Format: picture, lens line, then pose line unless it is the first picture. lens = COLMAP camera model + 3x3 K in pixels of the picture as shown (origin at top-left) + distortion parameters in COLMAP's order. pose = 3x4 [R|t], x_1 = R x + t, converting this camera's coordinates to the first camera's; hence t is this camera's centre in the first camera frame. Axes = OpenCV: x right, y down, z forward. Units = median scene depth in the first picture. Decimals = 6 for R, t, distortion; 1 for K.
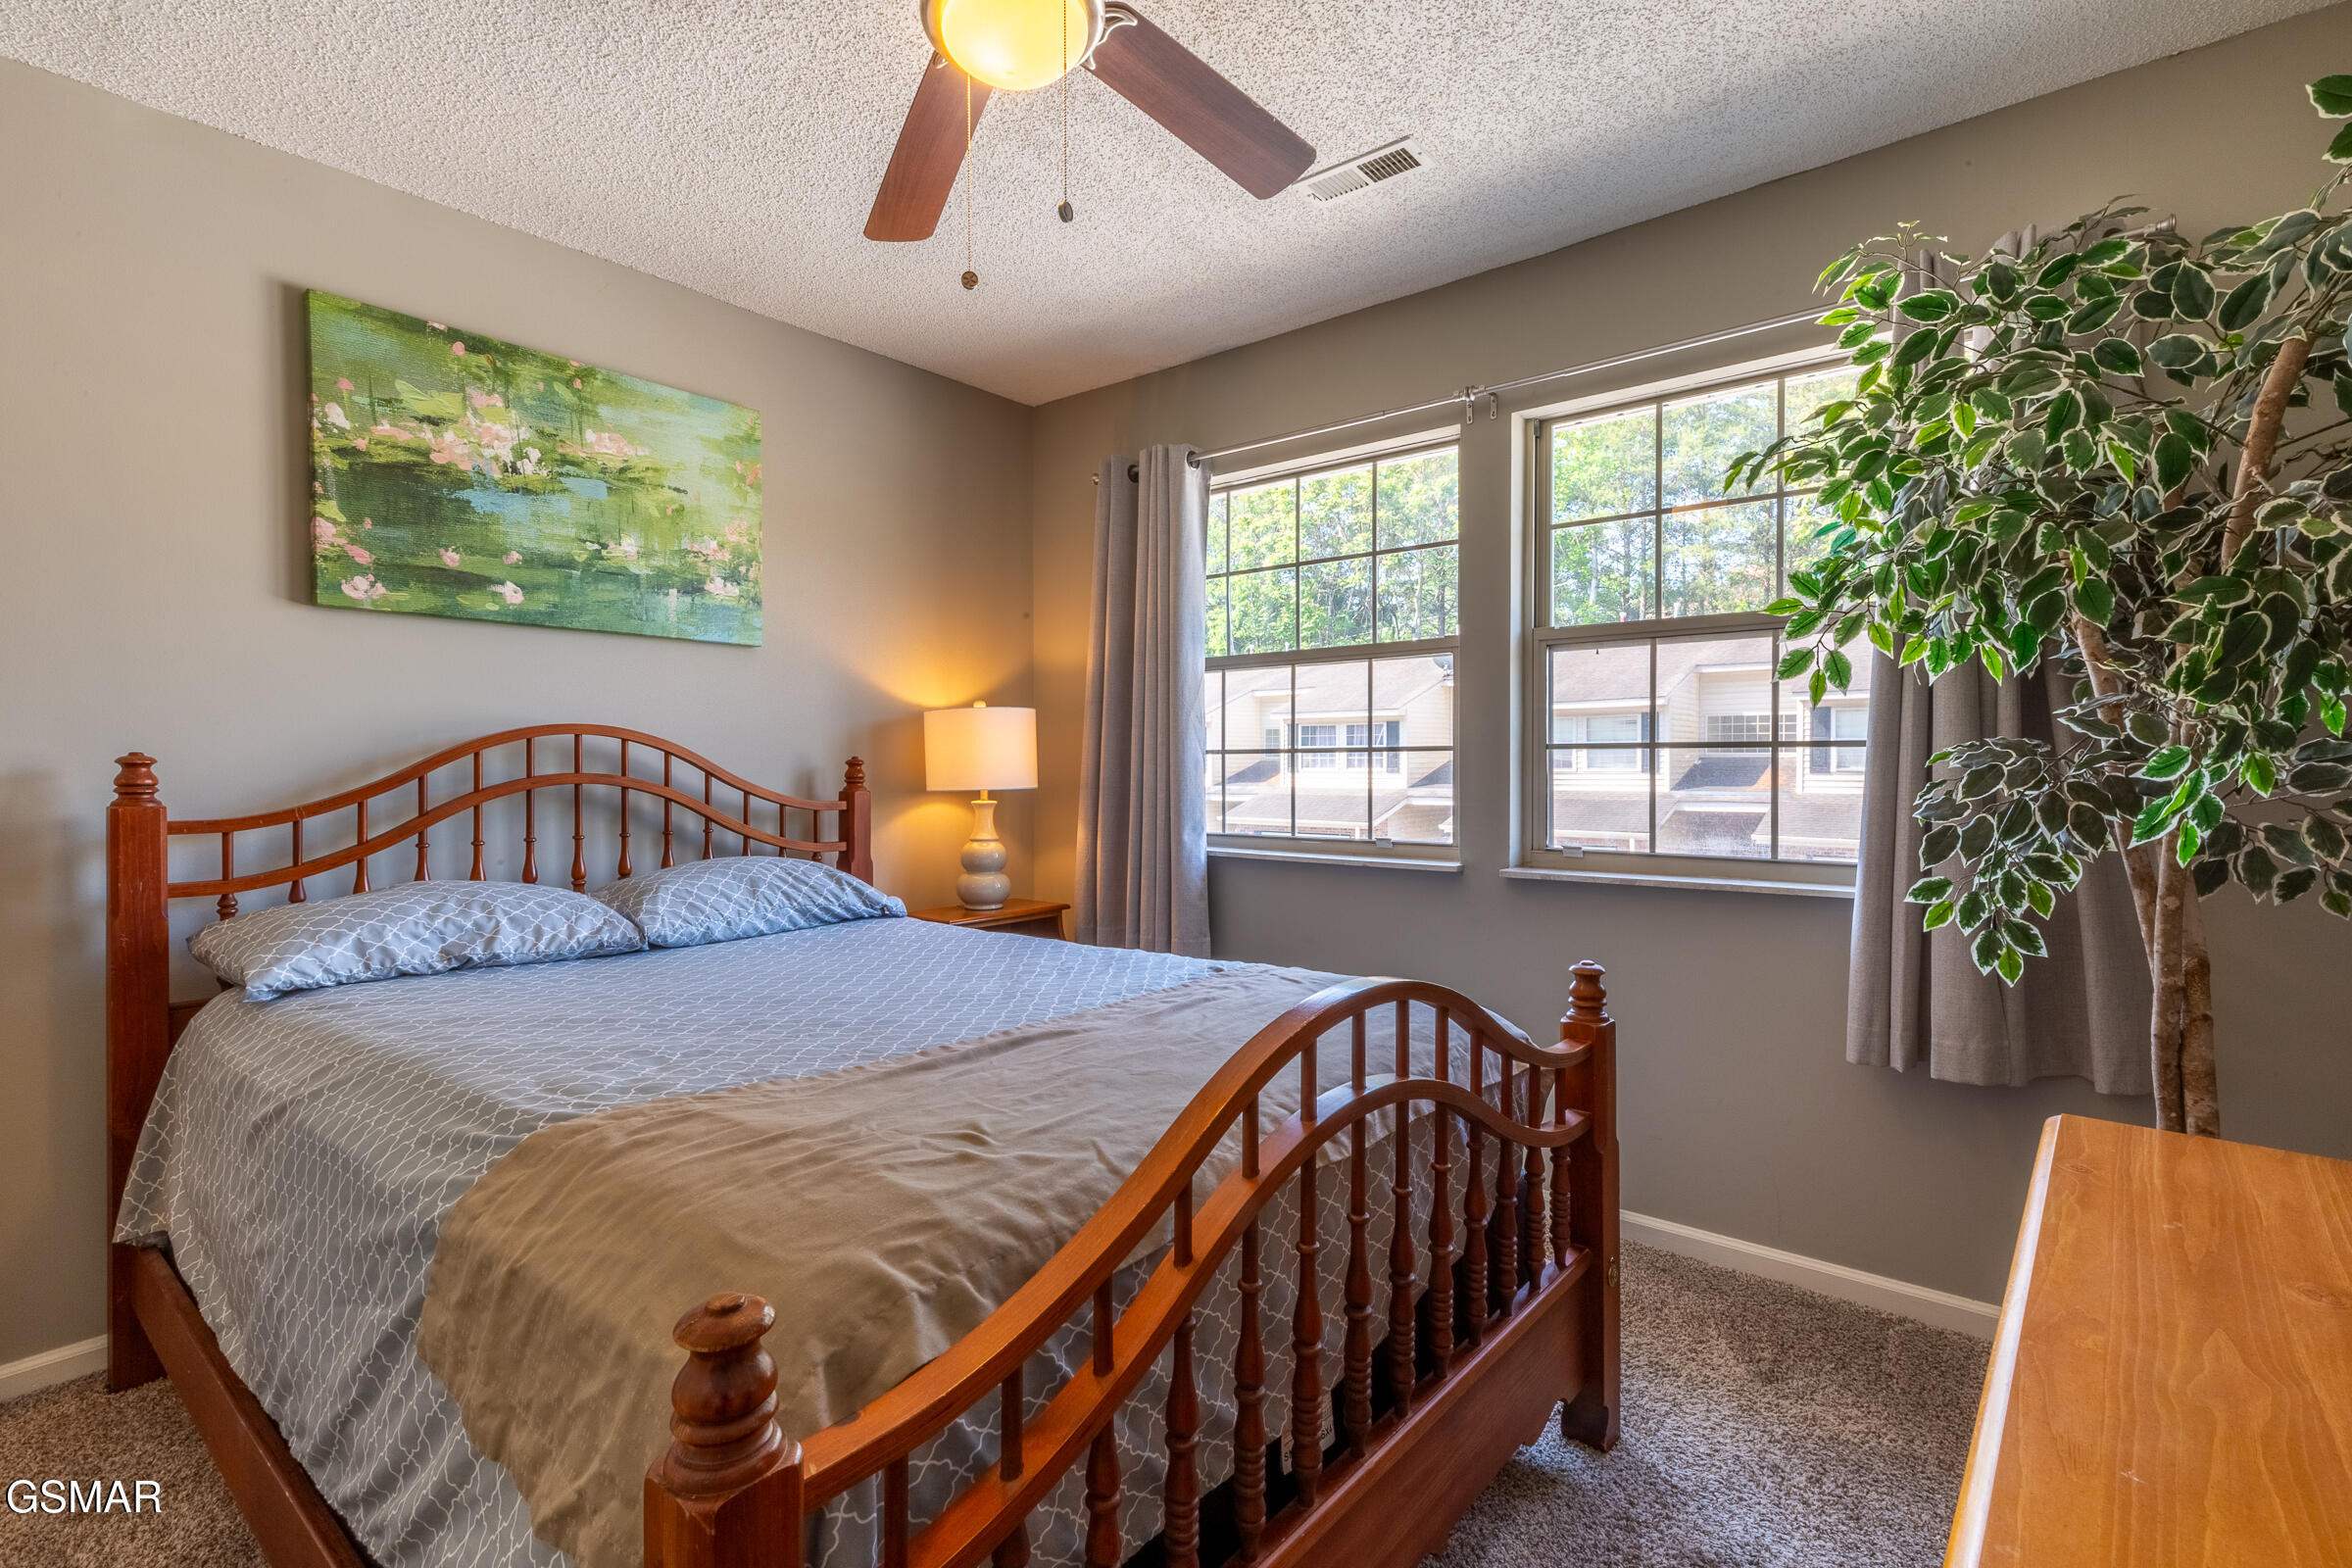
lens RADIAL K [[1096.3, 0, 1176.0], [0, 1096.3, 784.0], [0, 0, 1]] dist [0.003600, 0.001070]
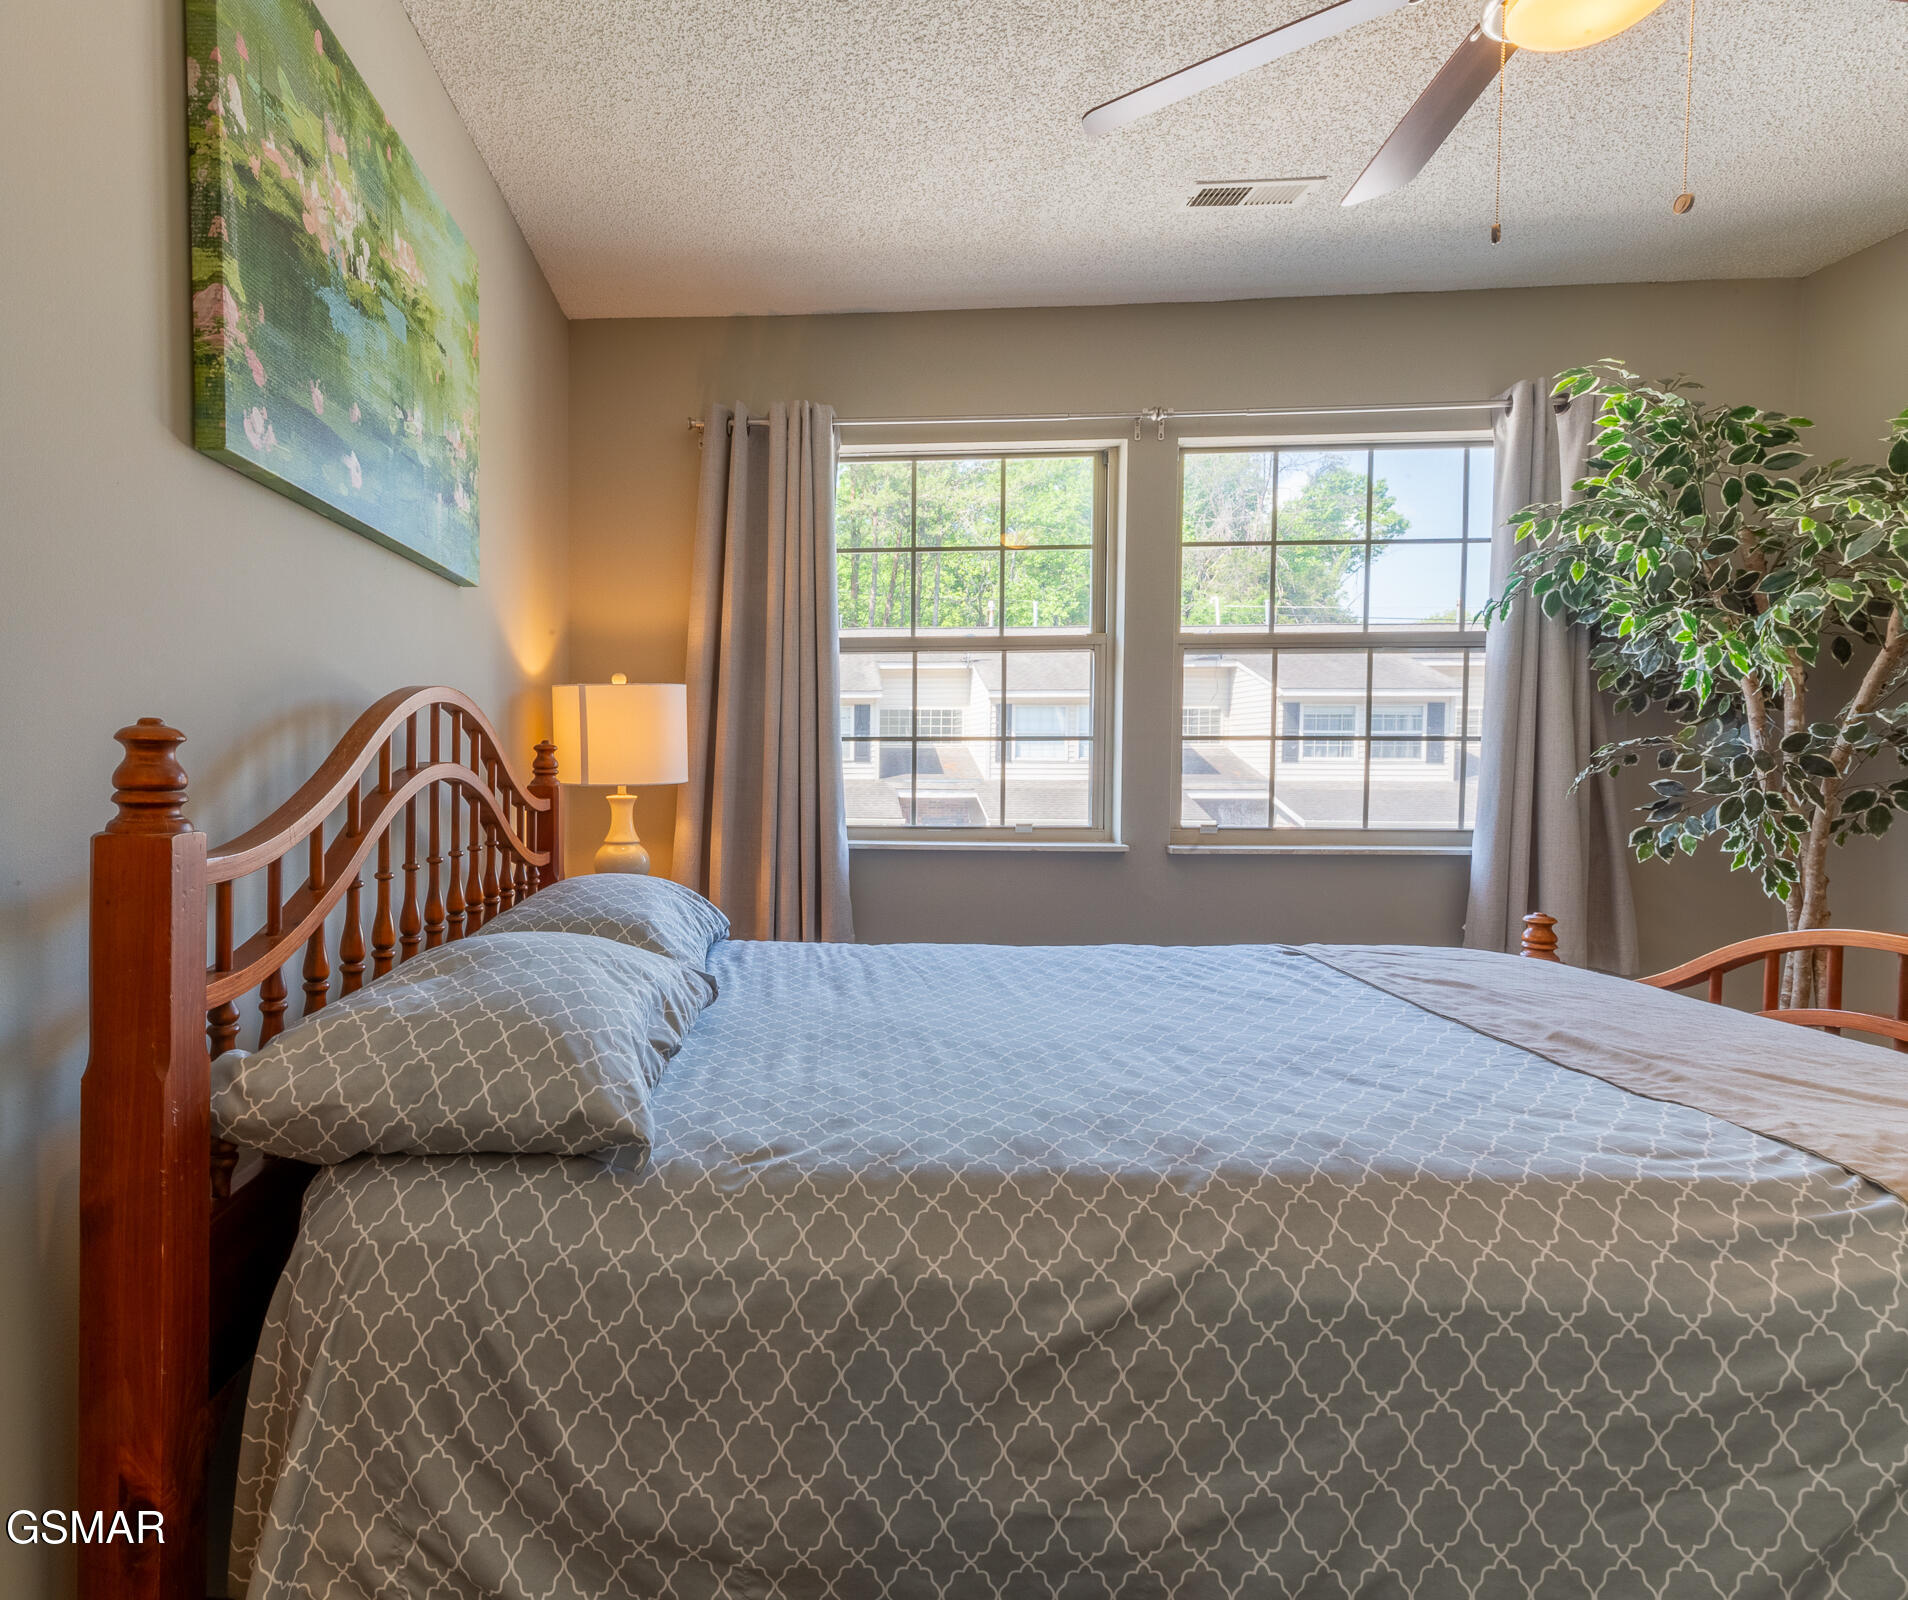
lens RADIAL K [[1065.5, 0, 954.0], [0, 1065.5, 800.0], [0, 0, 1]] dist [0.003731, 0.001875]
pose [[0.821901, -0.021442, 0.569227, -0.541106], [0.006376, 0.999575, 0.028447, -0.002673], [-0.569595, -0.019751, 0.821688, 0.248590]]
